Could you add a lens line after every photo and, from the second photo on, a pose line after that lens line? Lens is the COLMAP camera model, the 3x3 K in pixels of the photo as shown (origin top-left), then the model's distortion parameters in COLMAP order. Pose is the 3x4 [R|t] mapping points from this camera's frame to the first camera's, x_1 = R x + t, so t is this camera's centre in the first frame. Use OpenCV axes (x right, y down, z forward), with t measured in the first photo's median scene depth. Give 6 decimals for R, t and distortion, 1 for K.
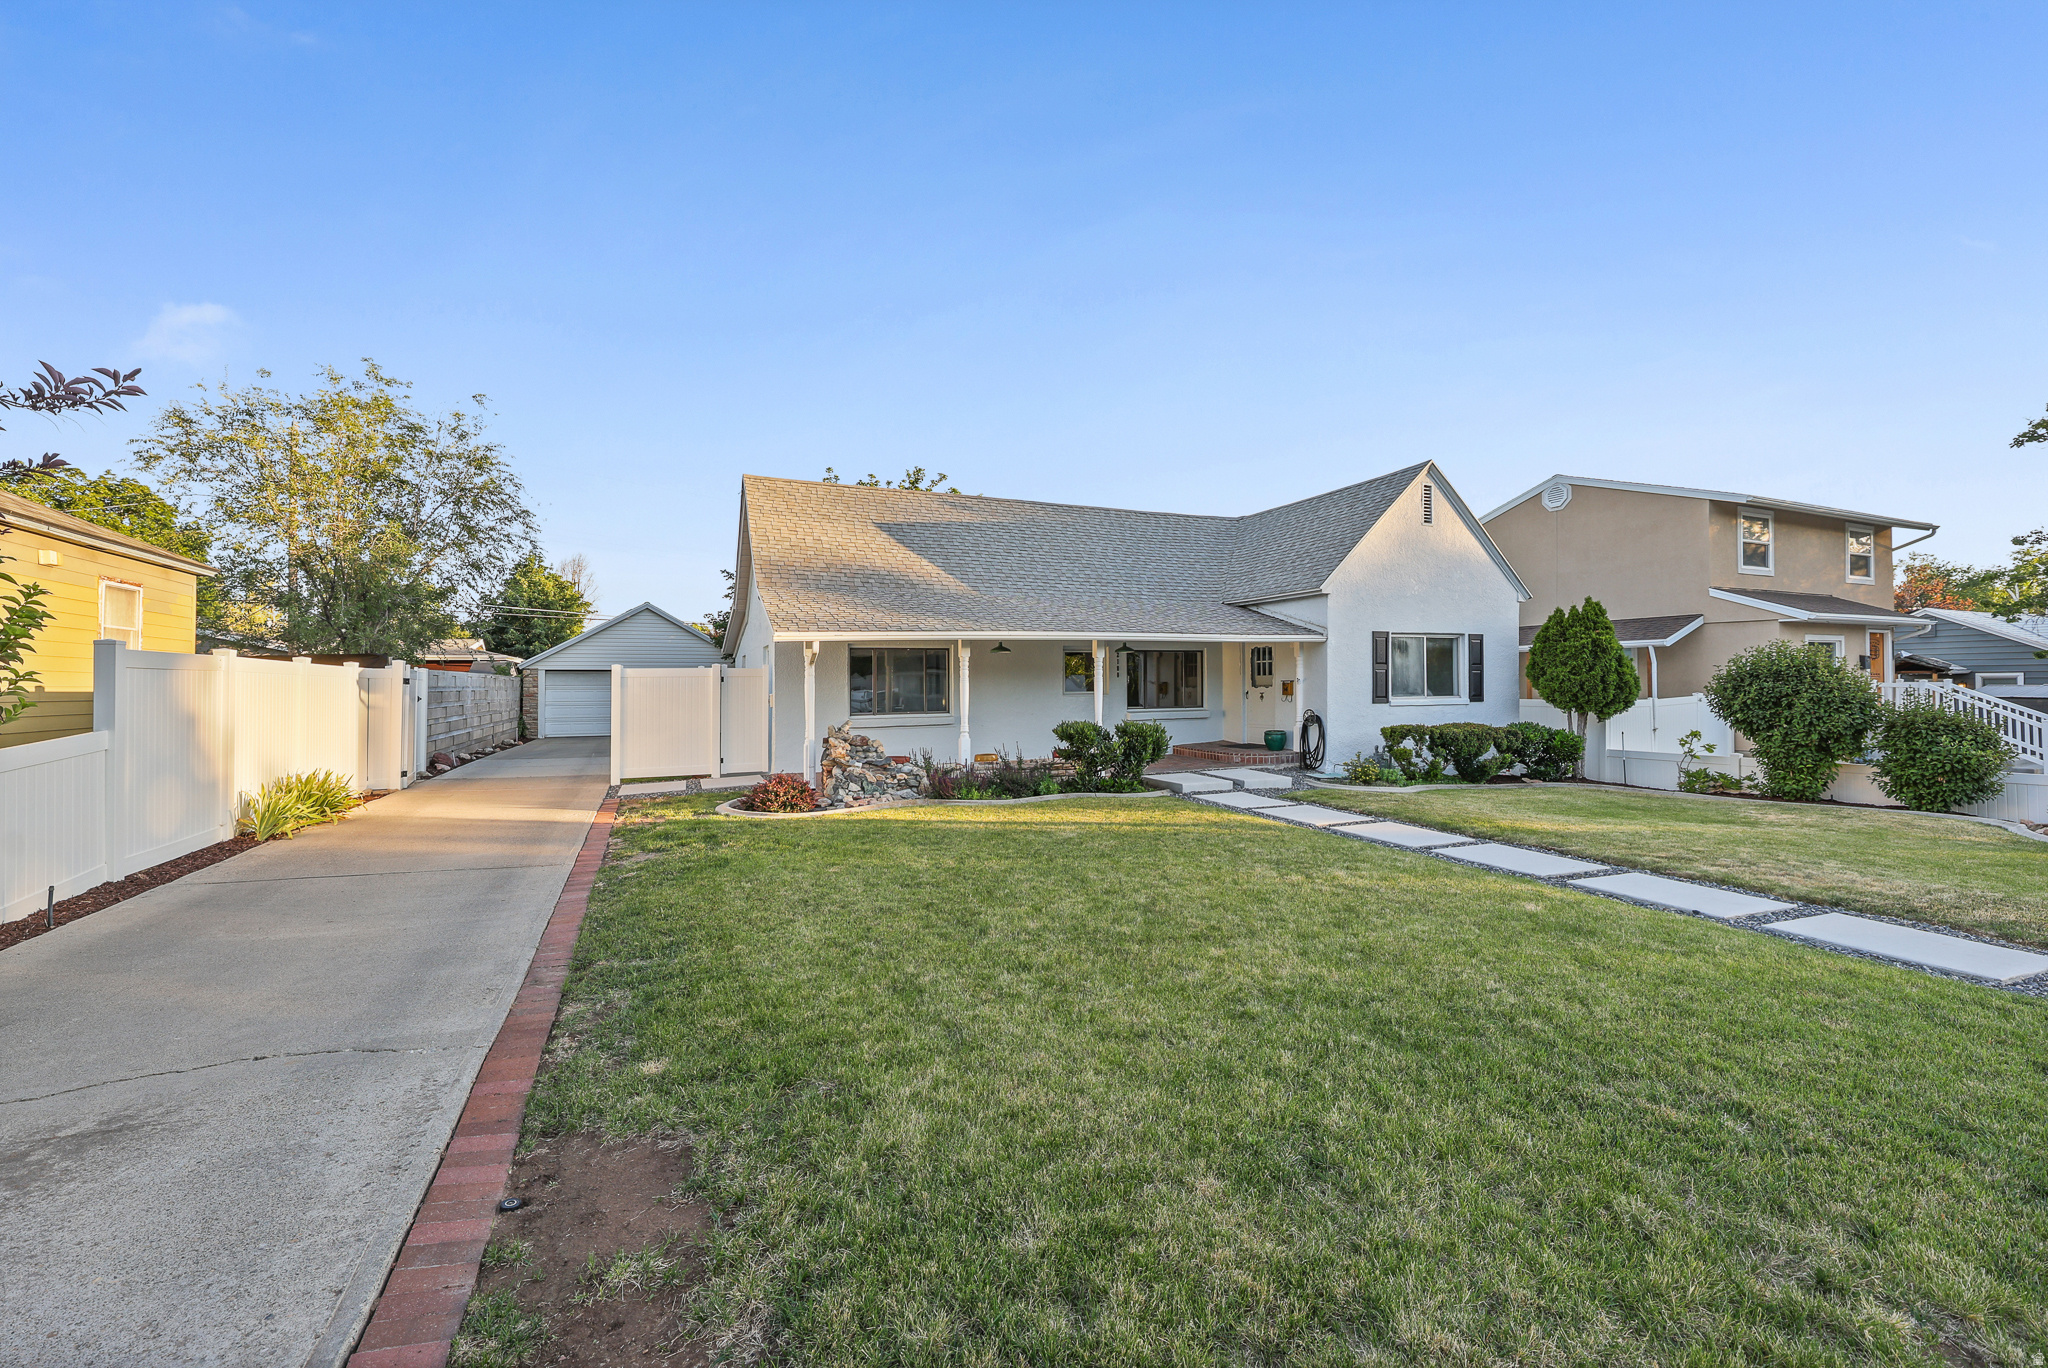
lens RADIAL K [[835.7, 0, 1020.5], [0, 835.7, 691.9], [0, 0, 1]] dist [-0.001696, -0.002196]
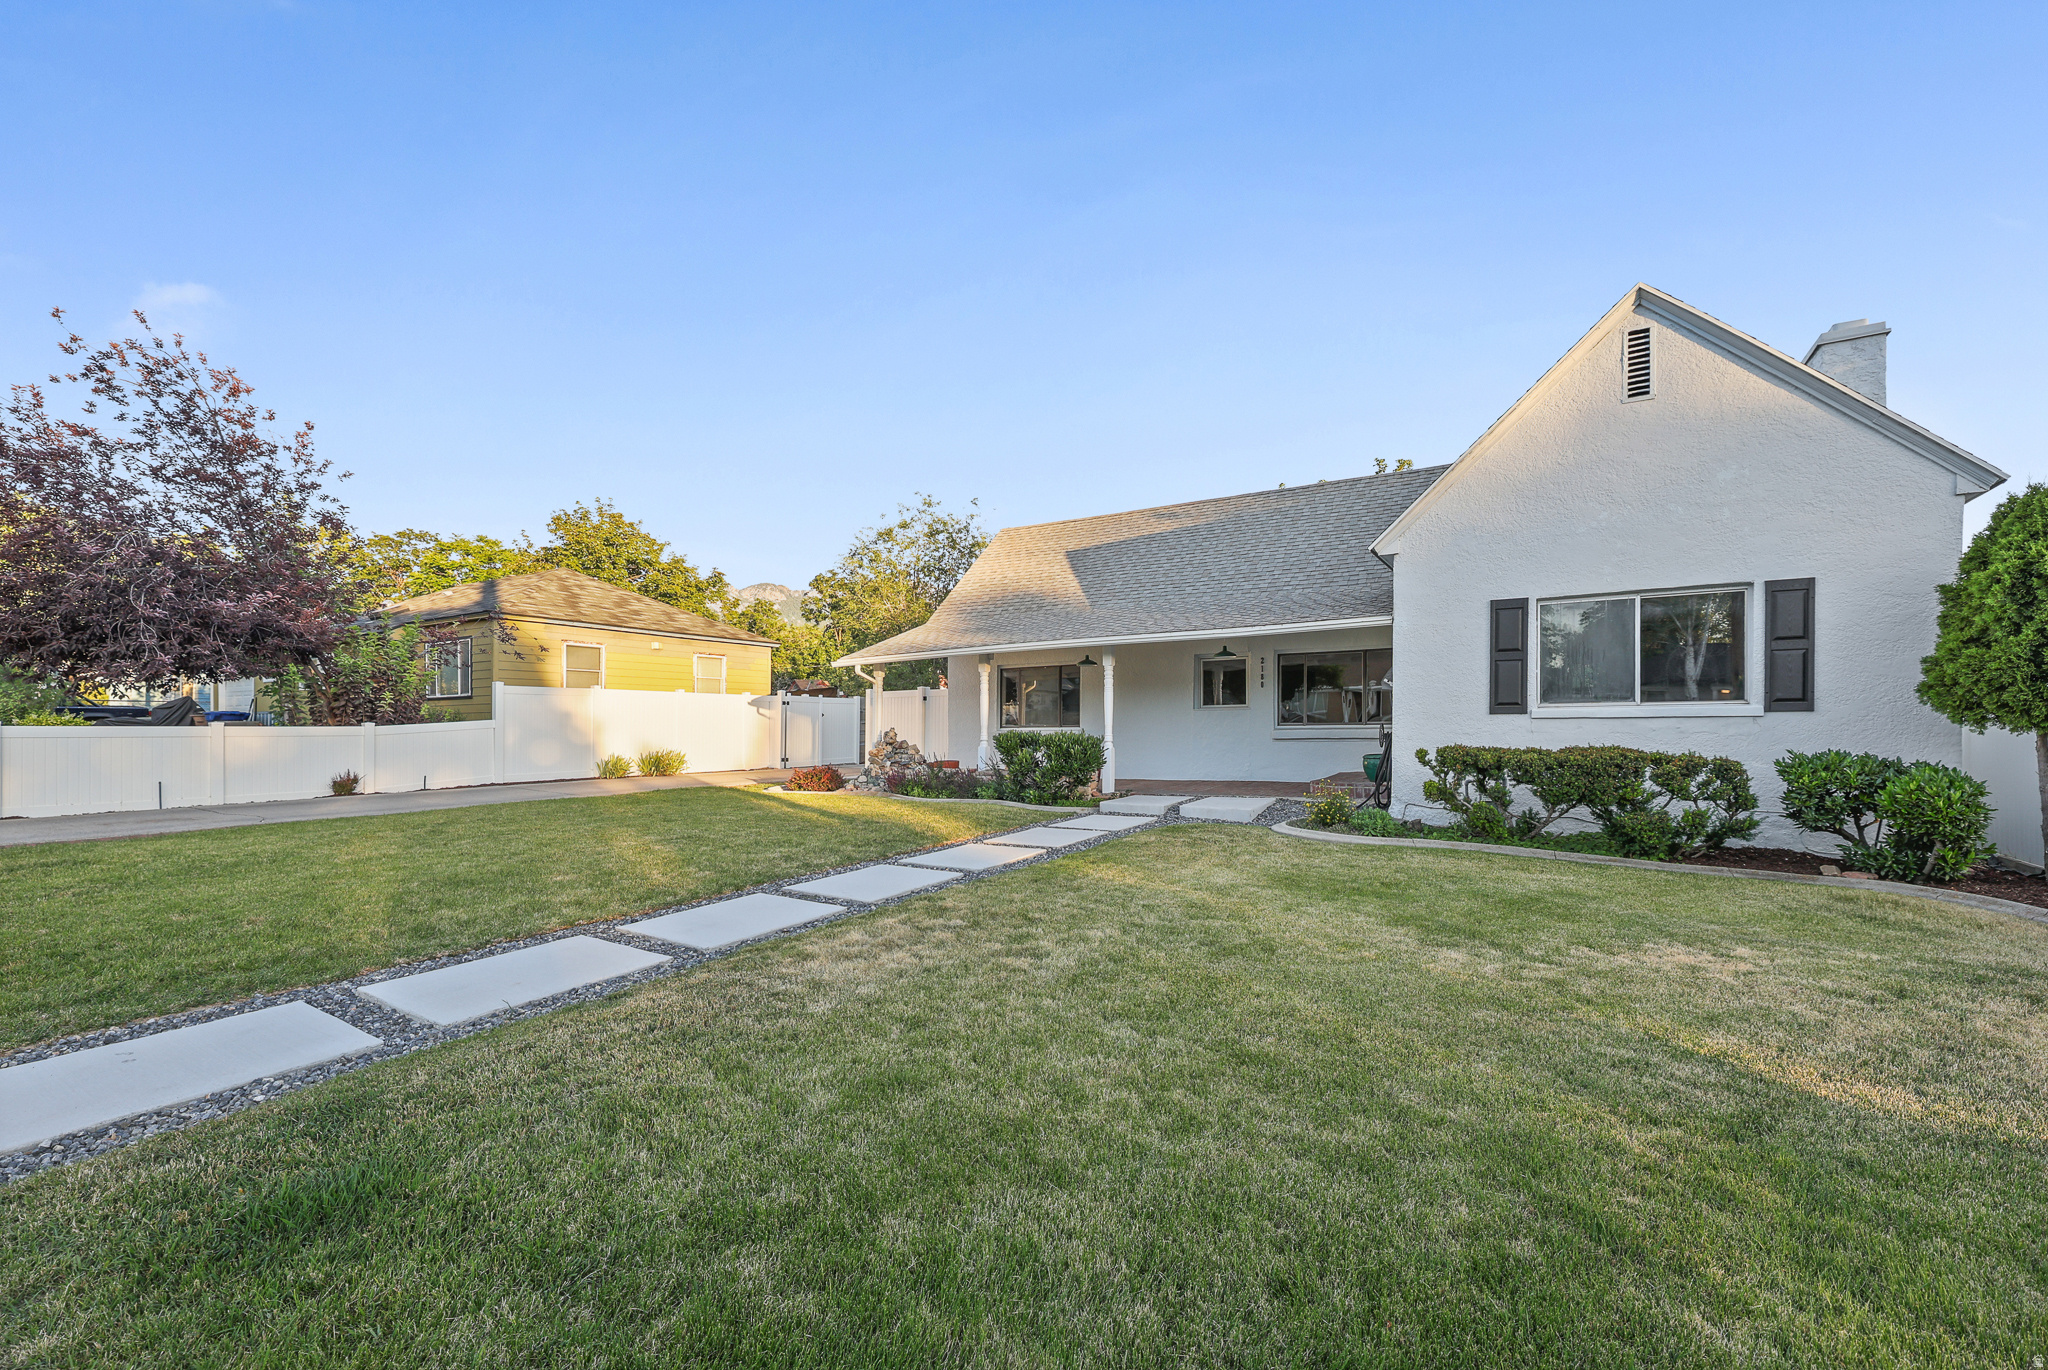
lens RADIAL K [[835.7, 0, 1022.1], [0, 835.7, 700.9], [0, 0, 1]] dist [-0.001696, -0.002196]
pose [[0.549710, -0.011397, -0.835278, 0.726520], [0.014044, 0.999892, -0.004400, 0.000978], [0.835237, -0.009312, 0.549811, 0.337555]]
